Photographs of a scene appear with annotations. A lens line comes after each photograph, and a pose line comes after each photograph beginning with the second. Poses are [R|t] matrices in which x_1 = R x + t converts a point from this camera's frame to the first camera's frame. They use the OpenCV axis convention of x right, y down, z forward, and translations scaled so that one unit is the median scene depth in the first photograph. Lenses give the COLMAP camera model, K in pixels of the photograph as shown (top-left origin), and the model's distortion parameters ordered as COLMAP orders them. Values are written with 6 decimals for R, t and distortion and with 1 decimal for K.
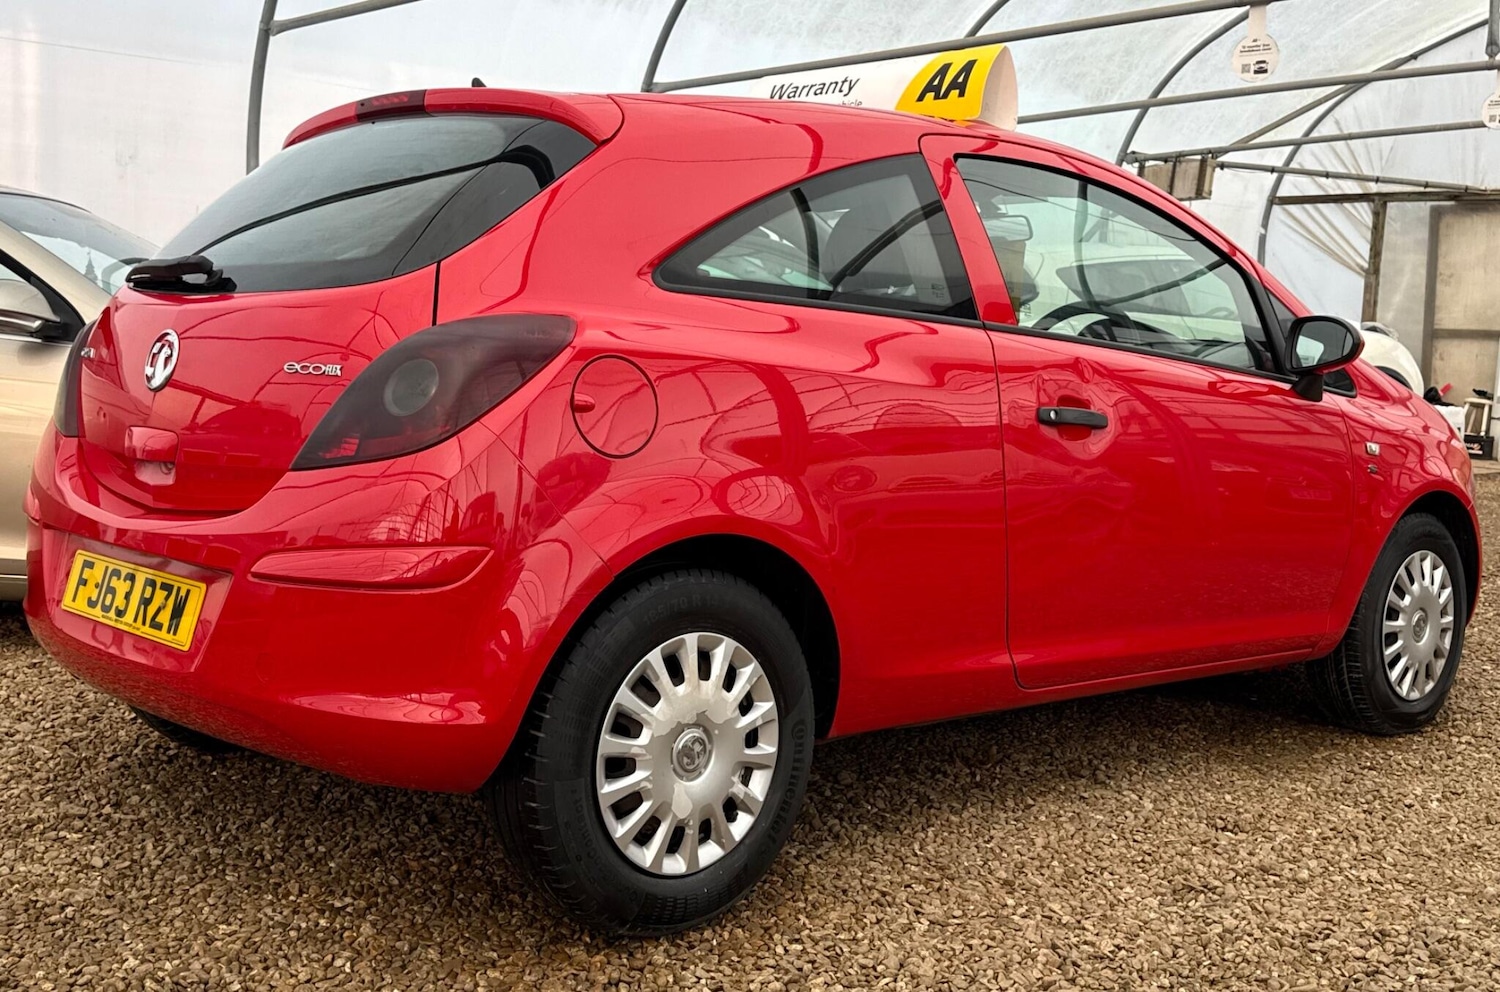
lens RADIAL K [[1695.5, 0, 750.8], [0, 1695.5, 460.7], [0, 0, 1]] dist [0.109146, -0.050629]
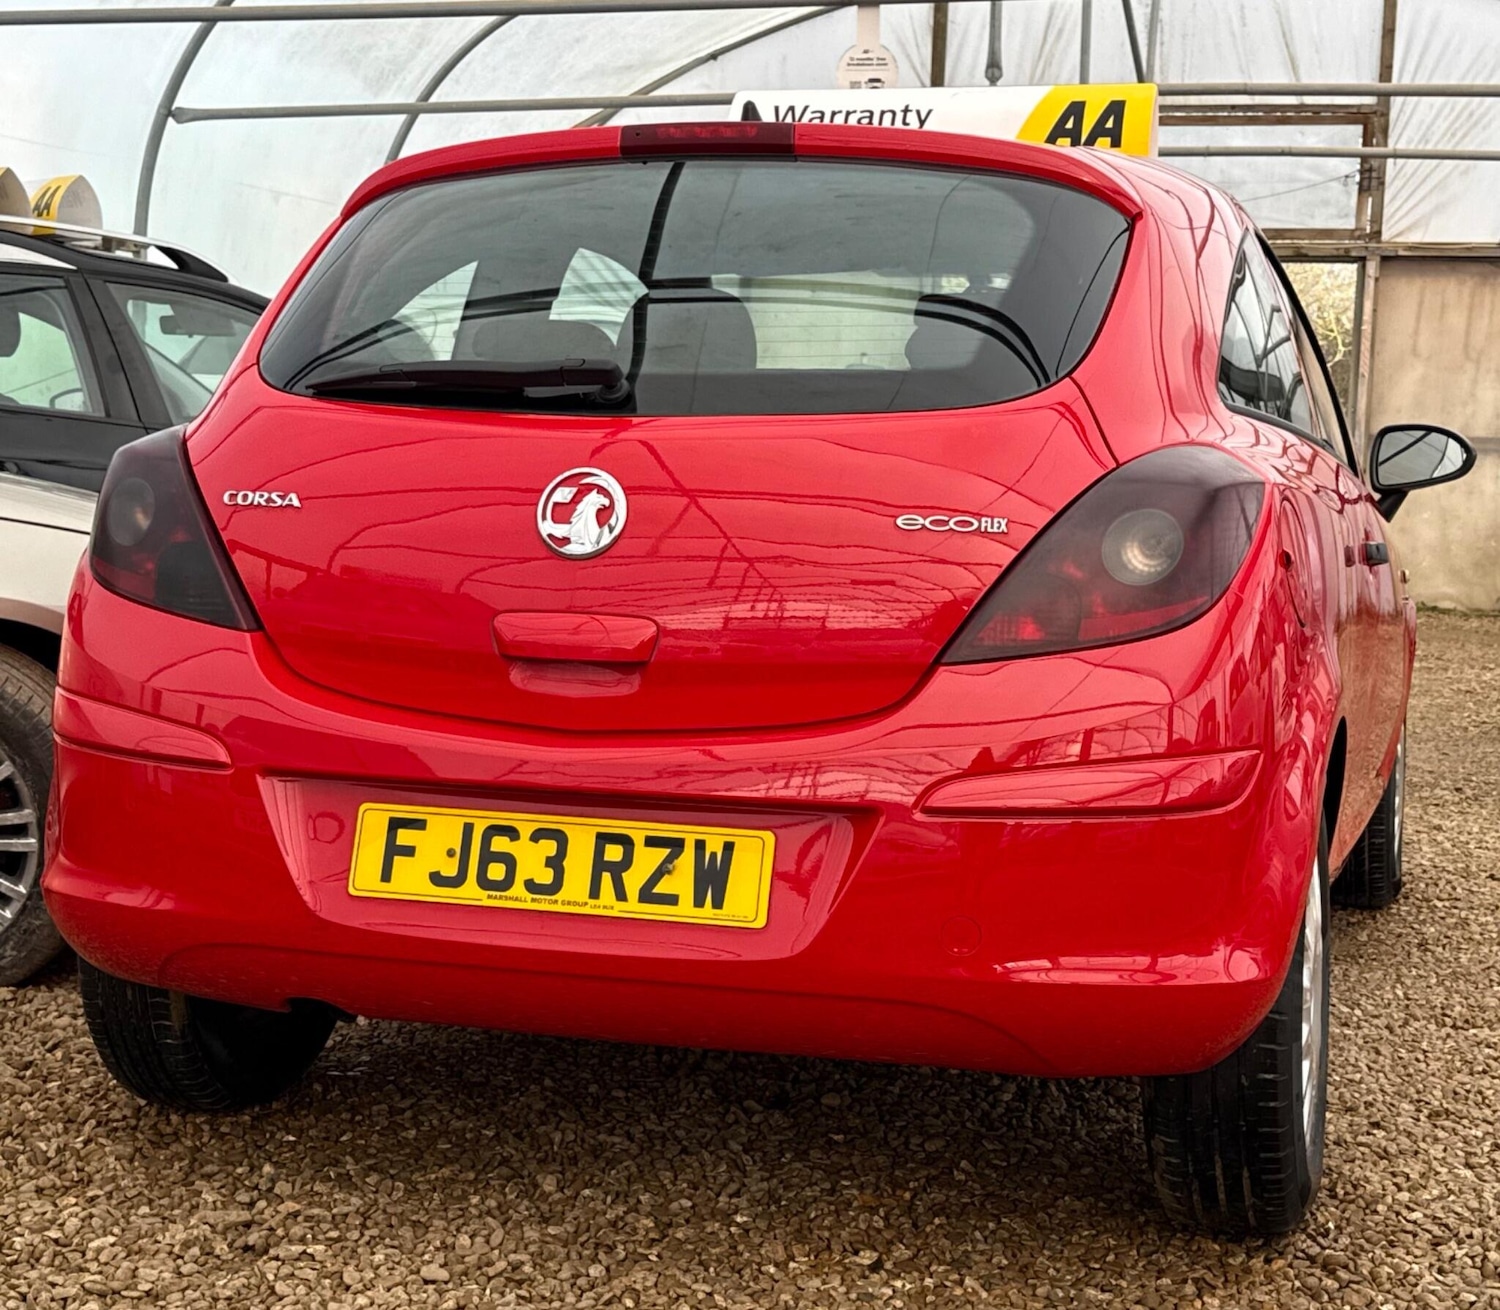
lens RADIAL K [[2541.2, 0, 713.5], [0, 2541.2, 654.4], [0, 0, 1]] dist [0.227121, -1.897975]
pose [[0.869882, -0.046235, 0.491088, -0.816177], [0.035597, 0.998886, 0.030989, -0.032983], [-0.491974, -0.009475, 0.870559, 0.097083]]
